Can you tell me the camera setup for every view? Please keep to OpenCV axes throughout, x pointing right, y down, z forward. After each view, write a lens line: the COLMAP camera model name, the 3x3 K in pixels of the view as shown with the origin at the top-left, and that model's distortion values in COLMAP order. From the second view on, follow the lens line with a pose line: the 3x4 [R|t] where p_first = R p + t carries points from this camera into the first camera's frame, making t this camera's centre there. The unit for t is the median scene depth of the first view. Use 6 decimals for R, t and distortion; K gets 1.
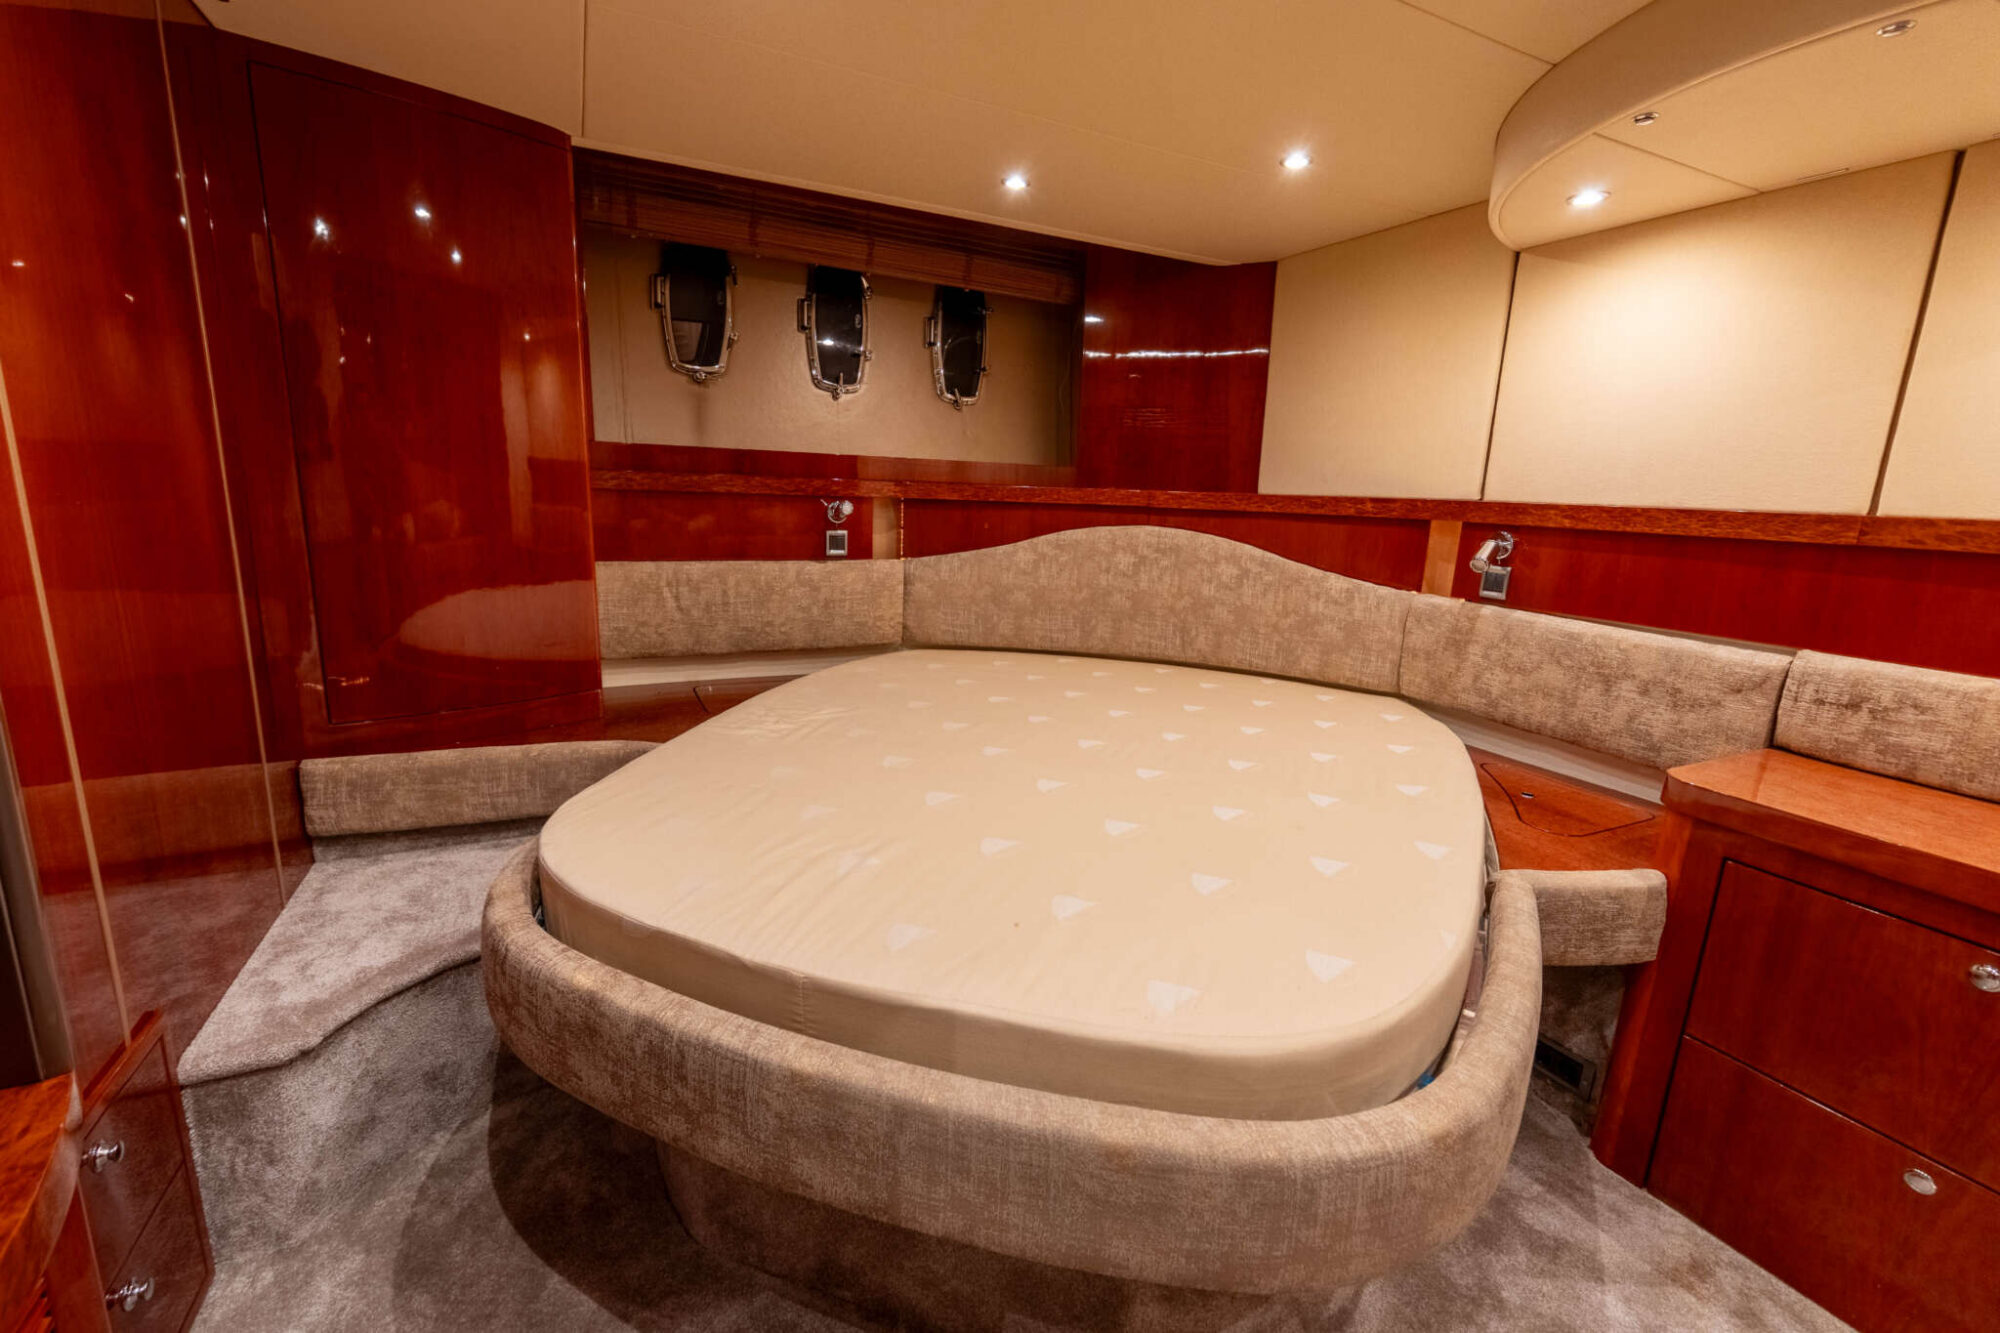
lens RADIAL K [[838.3, 0, 997.8], [0, 838.3, 662.3], [0, 0, 1]] dist [-0.005332, -0.000122]
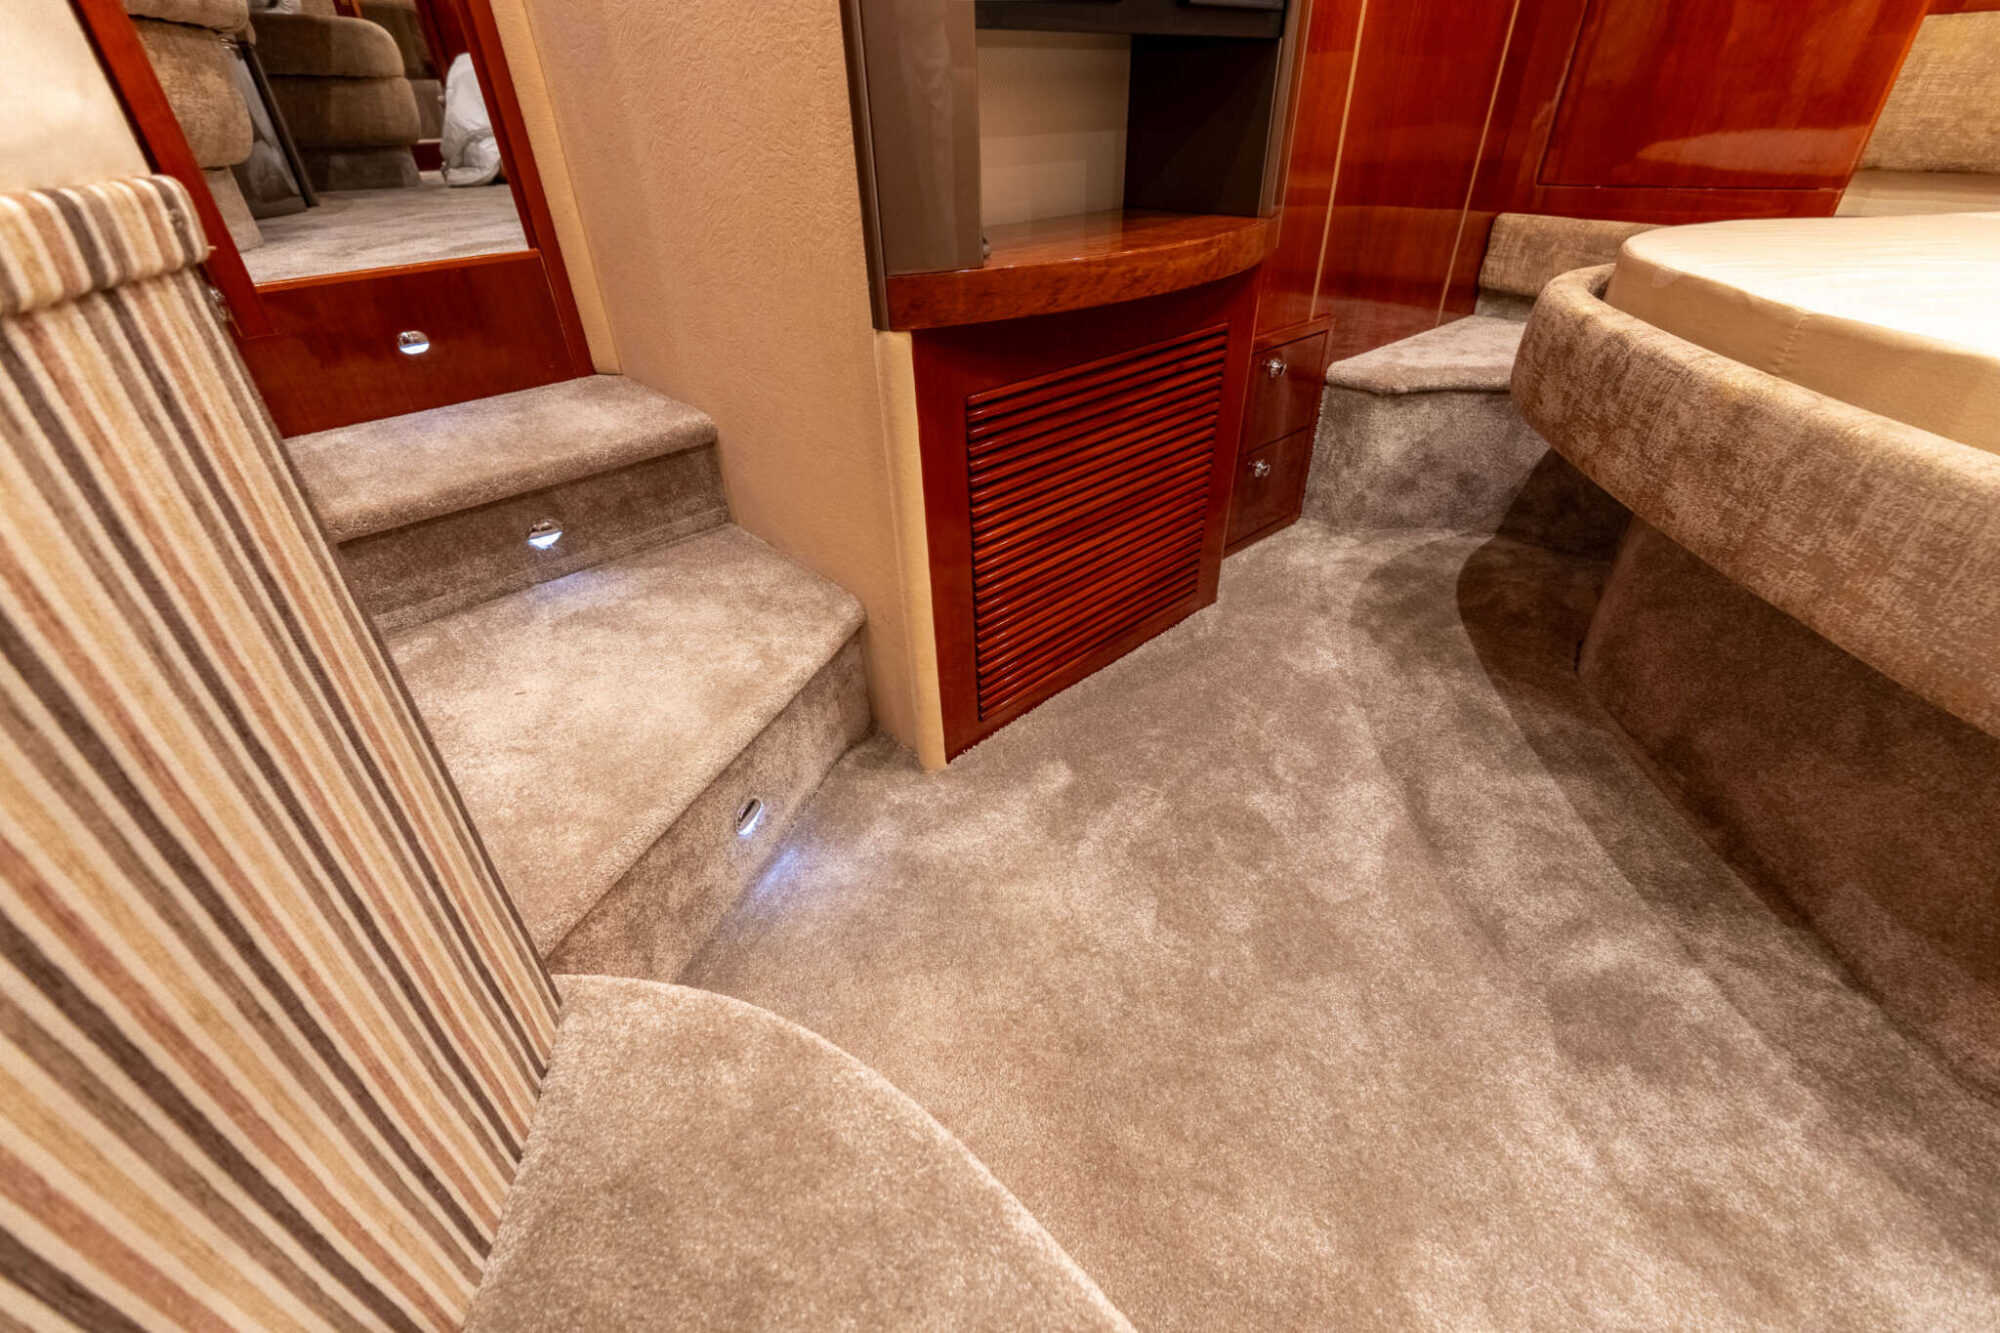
lens RADIAL K [[841.2, 0, 998.0], [0, 841.2, 662.7], [0, 0, 1]] dist [-0.004400, -0.000800]
pose [[0.280311, 0.491804, -0.824351, 0.164437], [-0.160348, 0.870704, 0.464934, 0.171425], [0.946422, 0.001857, 0.322928, -0.015006]]
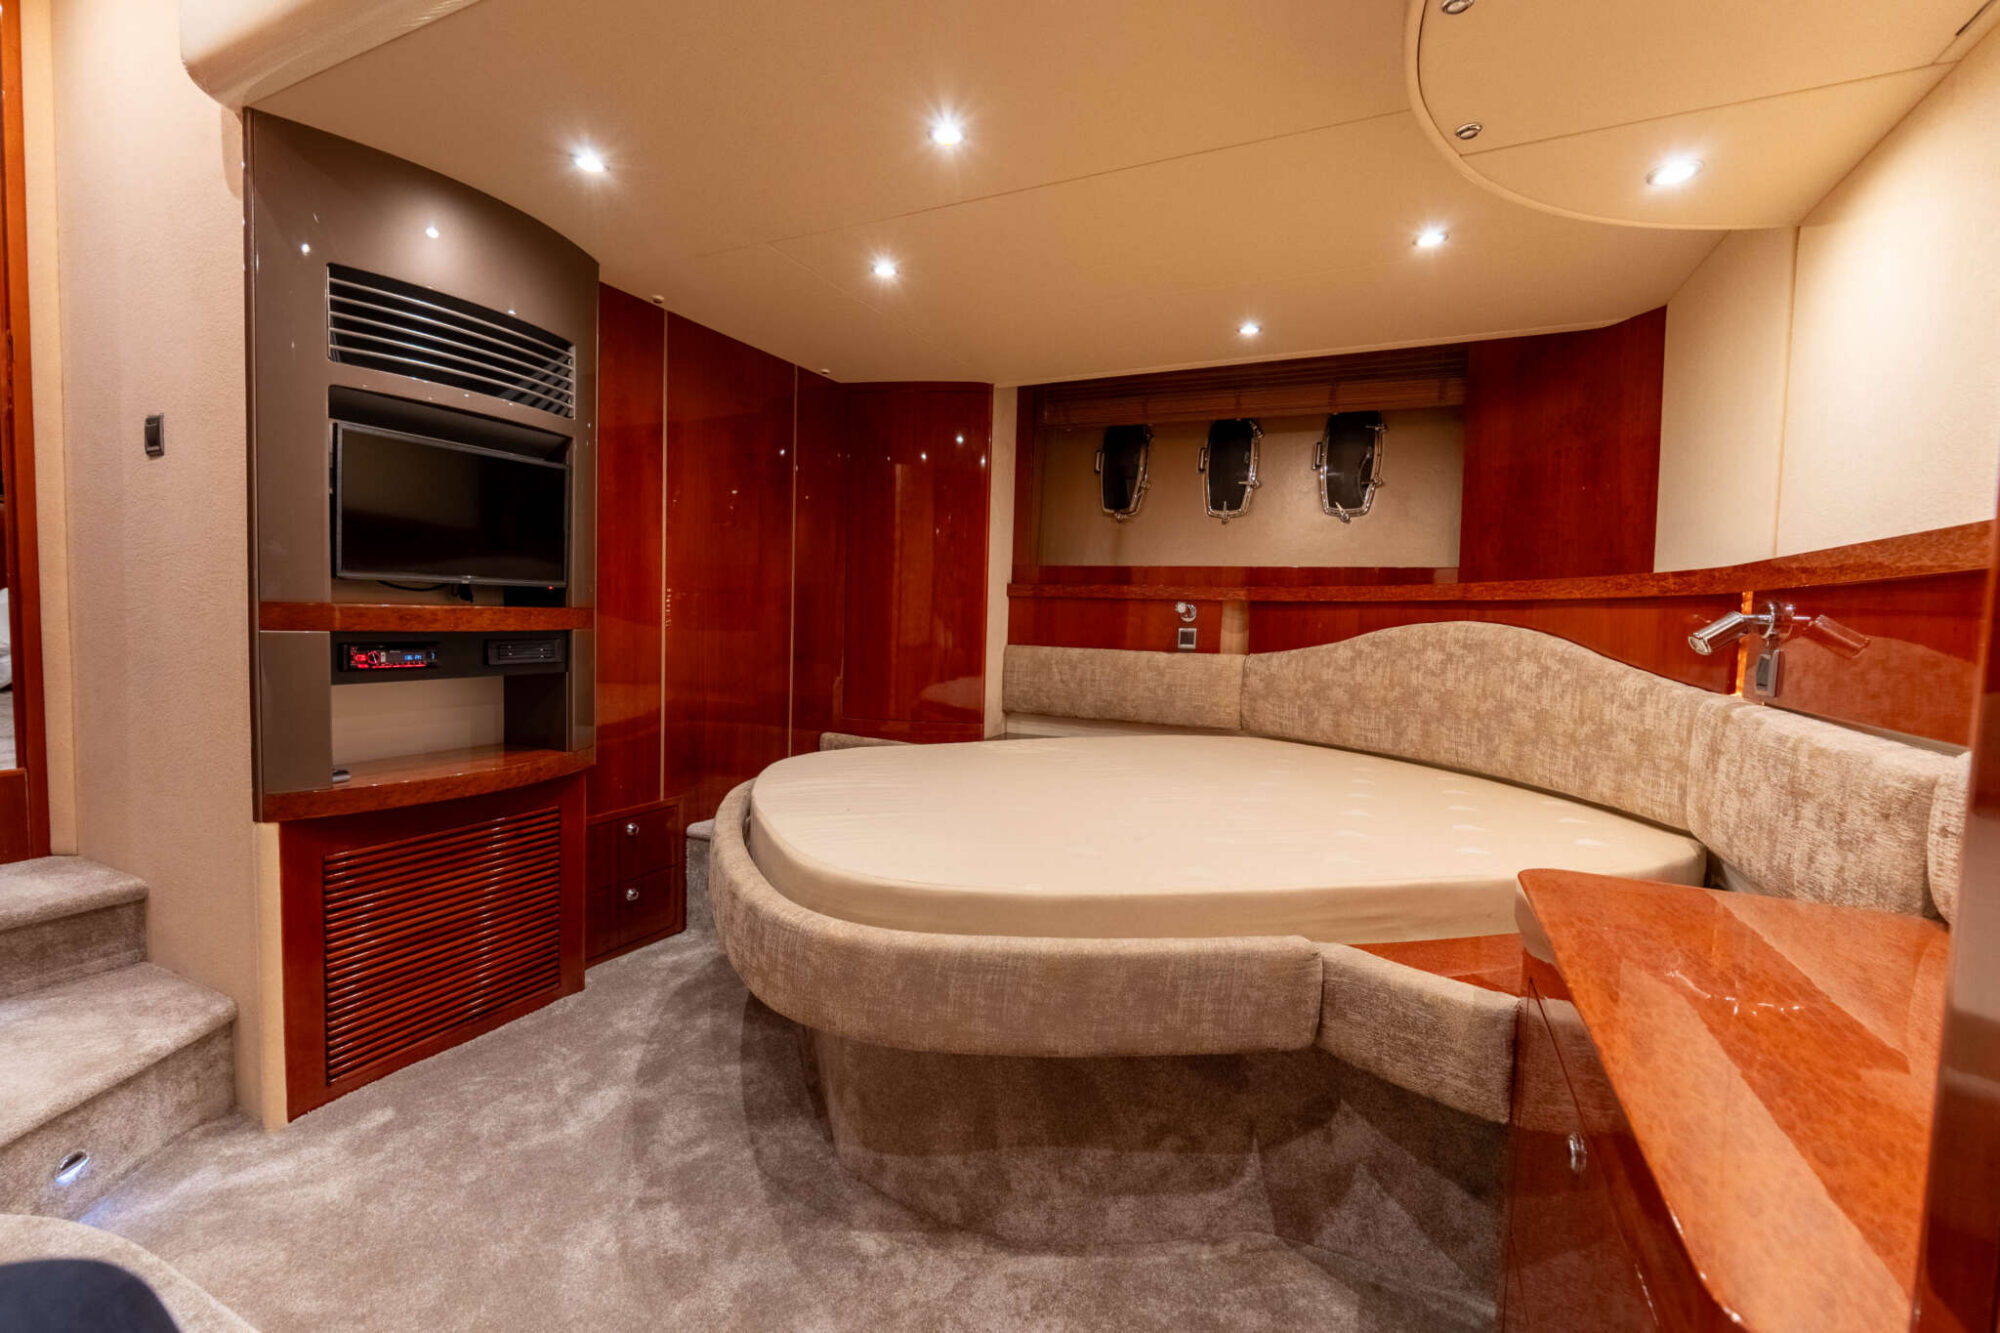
lens RADIAL K [[838.3, 0, 997.8], [0, 838.3, 662.3], [0, 0, 1]] dist [-0.005332, -0.000122]
pose [[0.623919, 0.025707, -0.781066, 0.663265], [-0.167128, 0.980725, -0.101224, 0.066306], [0.763409, 0.193694, 0.616190, 0.072326]]
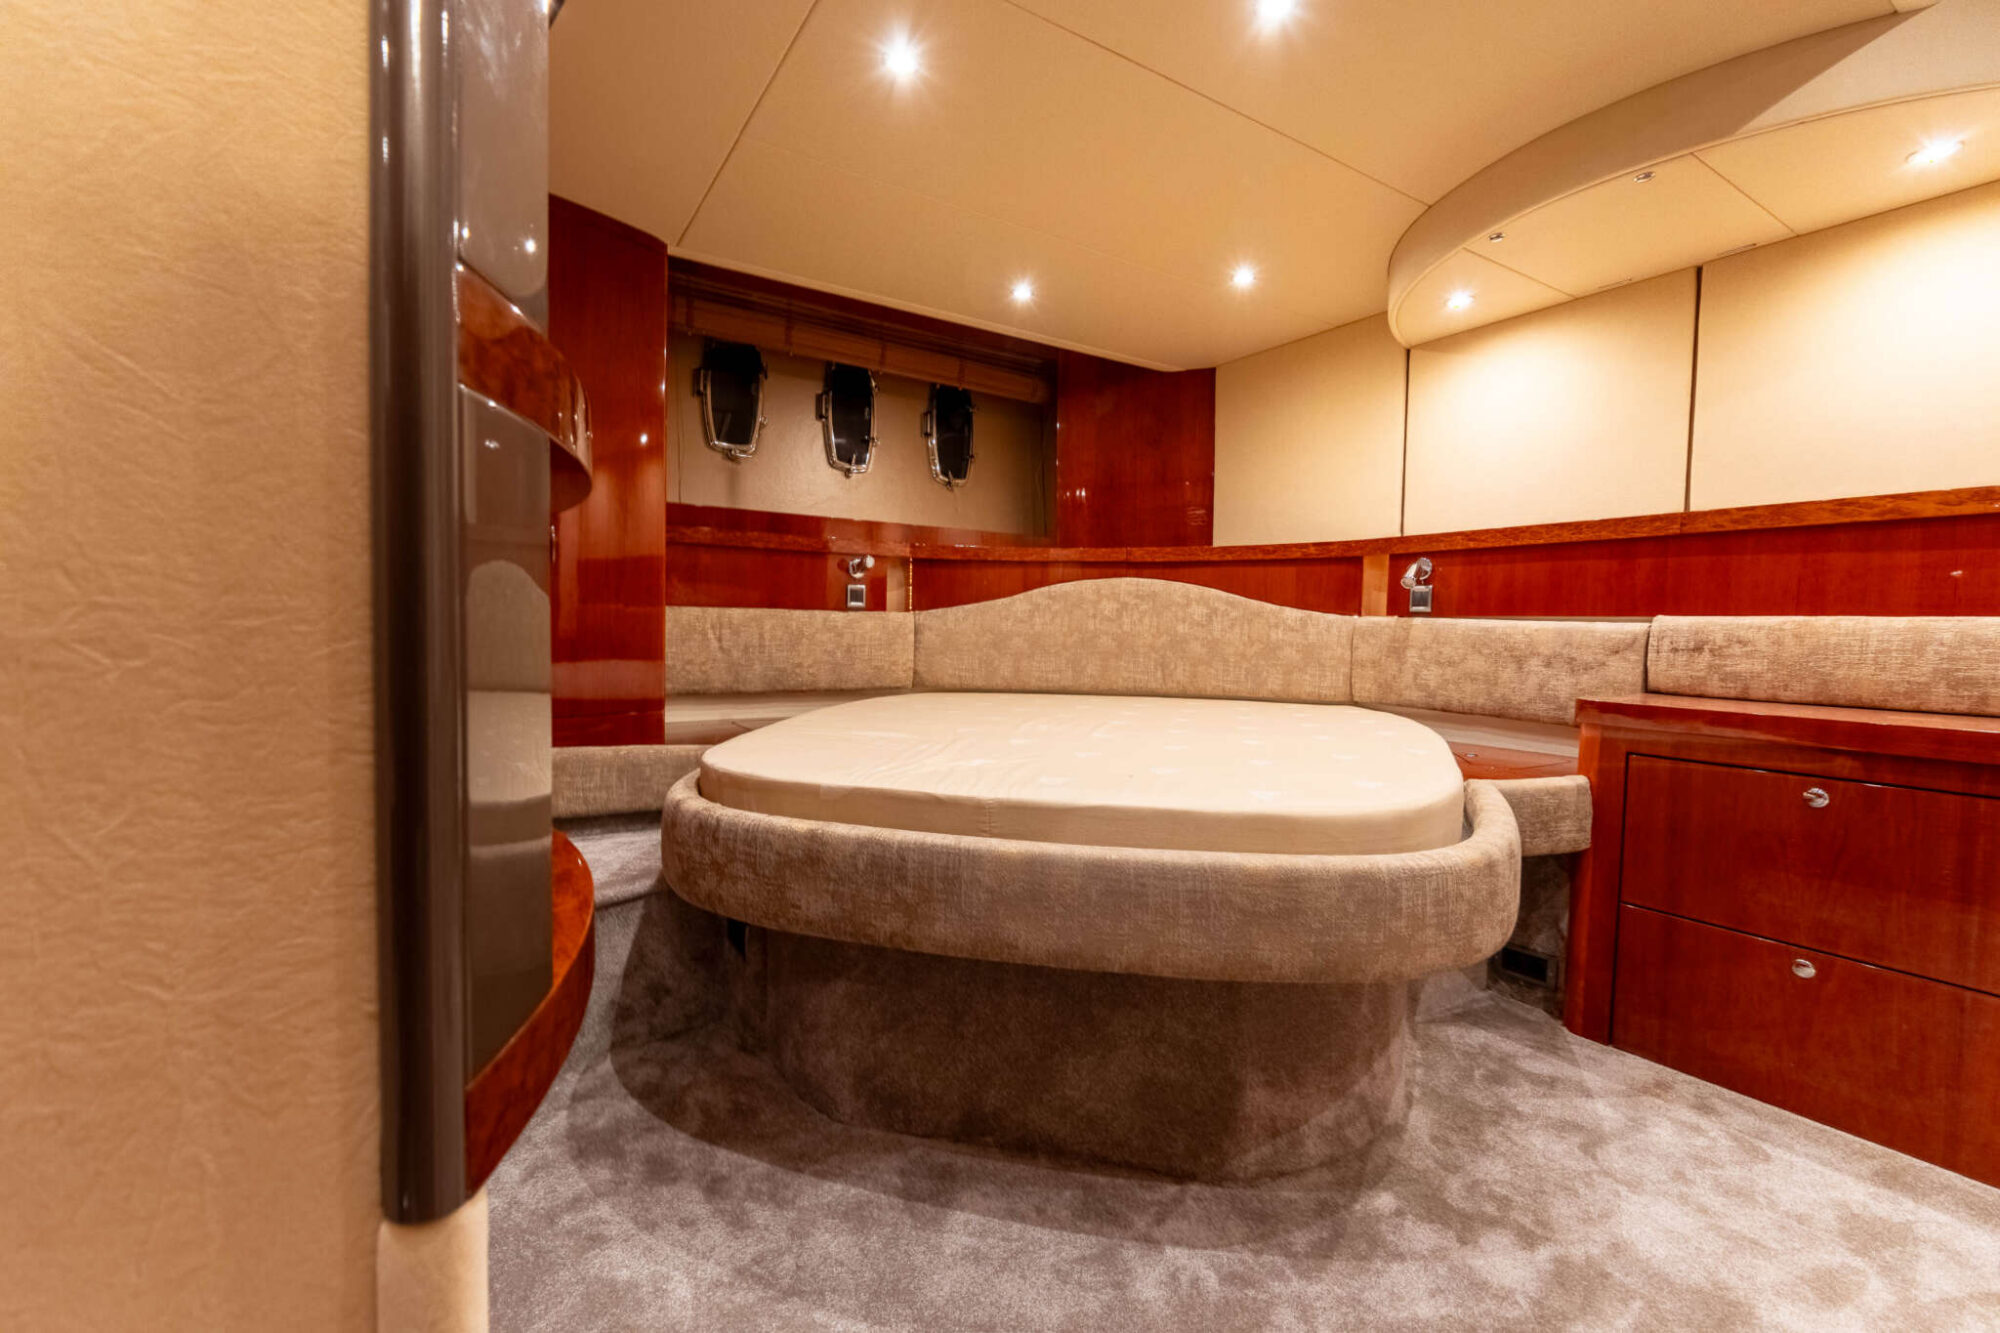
lens RADIAL K [[841.2, 0, 998.0], [0, 841.2, 662.7], [0, 0, 1]] dist [-0.004400, -0.000800]
pose [[0.994204, -0.023788, 0.104842, -0.142697], [0.040340, 0.986500, -0.158713, 0.152298], [-0.099651, 0.162022, 0.981743, -0.126005]]
